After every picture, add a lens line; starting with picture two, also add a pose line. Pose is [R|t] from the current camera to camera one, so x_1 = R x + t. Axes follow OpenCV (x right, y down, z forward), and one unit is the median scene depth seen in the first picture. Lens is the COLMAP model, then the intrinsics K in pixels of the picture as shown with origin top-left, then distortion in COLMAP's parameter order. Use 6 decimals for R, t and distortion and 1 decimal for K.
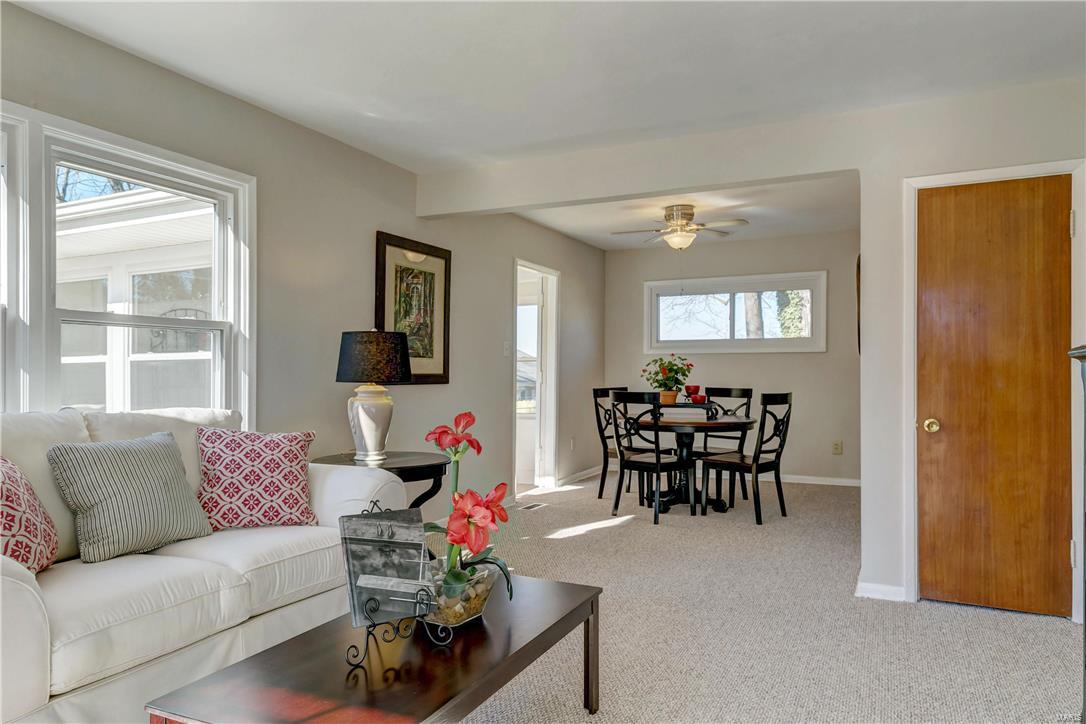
lens RADIAL K [[701.2, 0, 543.8], [0, 701.2, 368.8], [0, 0, 1]] dist [0.018282, 0.000437]
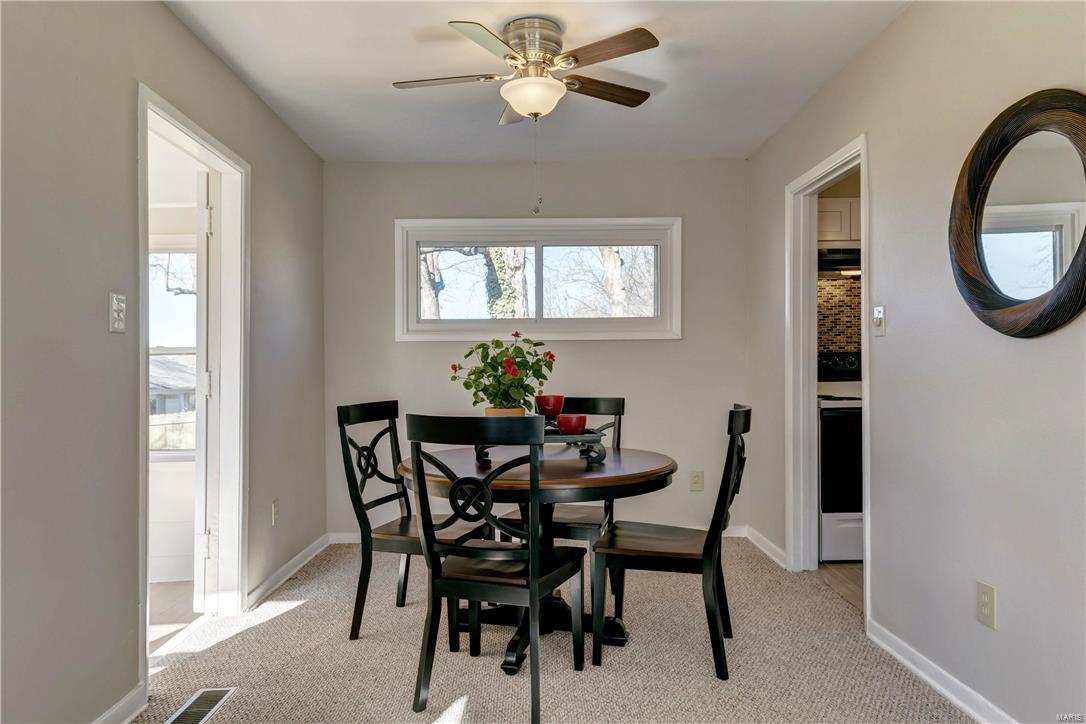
lens RADIAL K [[701.2, 0, 547.9], [0, 701.2, 373.8], [0, 0, 1]] dist [0.018282, 0.000437]
pose [[0.890084, -0.009969, 0.455688, -0.017728], [0.007673, 0.999947, 0.006889, 0.004192], [-0.455732, -0.002635, 0.890113, 0.511803]]
